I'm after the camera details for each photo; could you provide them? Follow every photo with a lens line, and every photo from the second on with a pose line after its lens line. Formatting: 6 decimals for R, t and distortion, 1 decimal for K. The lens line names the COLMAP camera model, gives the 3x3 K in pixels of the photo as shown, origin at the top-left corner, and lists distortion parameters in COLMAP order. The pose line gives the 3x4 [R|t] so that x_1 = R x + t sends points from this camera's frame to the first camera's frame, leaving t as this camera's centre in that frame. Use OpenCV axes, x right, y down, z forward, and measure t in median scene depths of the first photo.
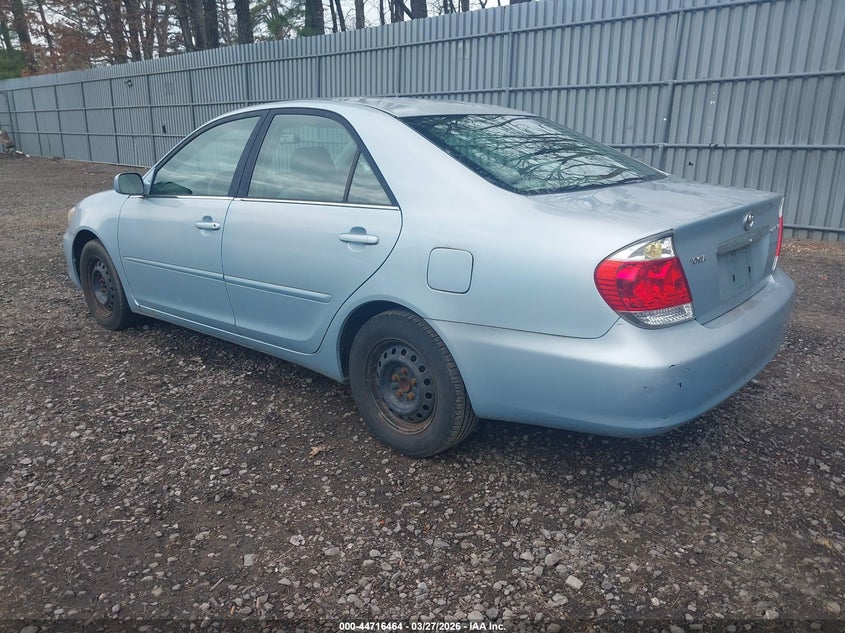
lens RADIAL K [[666.3, 0, 426.6], [0, 666.3, 316.2], [0, 0, 1]] dist [0.012251, 0.000542]
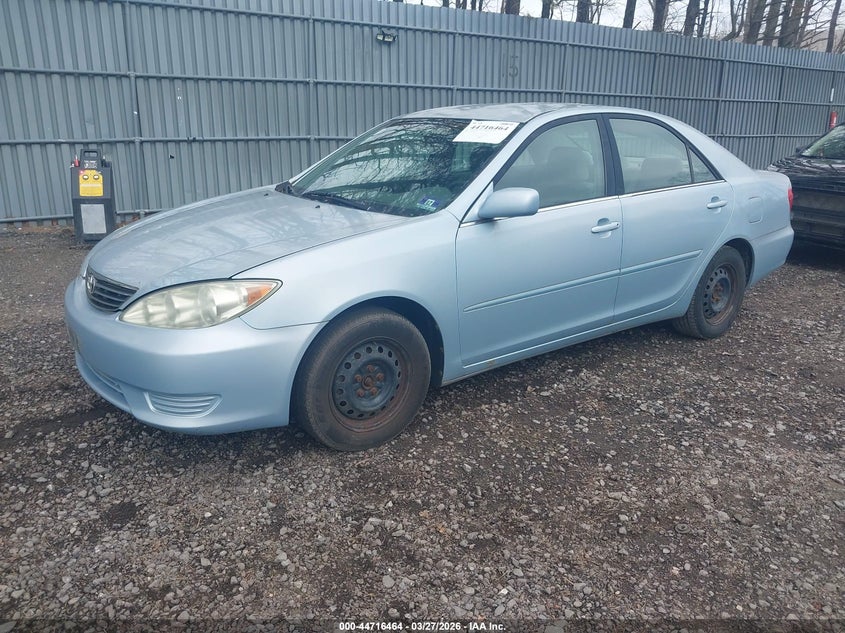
lens RADIAL K [[666.3, 0, 426.0], [0, 666.3, 321.0], [0, 0, 1]] dist [0.012251, 0.000542]
pose [[0.202007, -0.281619, 0.938021, -0.636876], [0.259914, 0.938839, 0.225891, -0.140487], [-0.944266, 0.198173, 0.262848, 0.474335]]
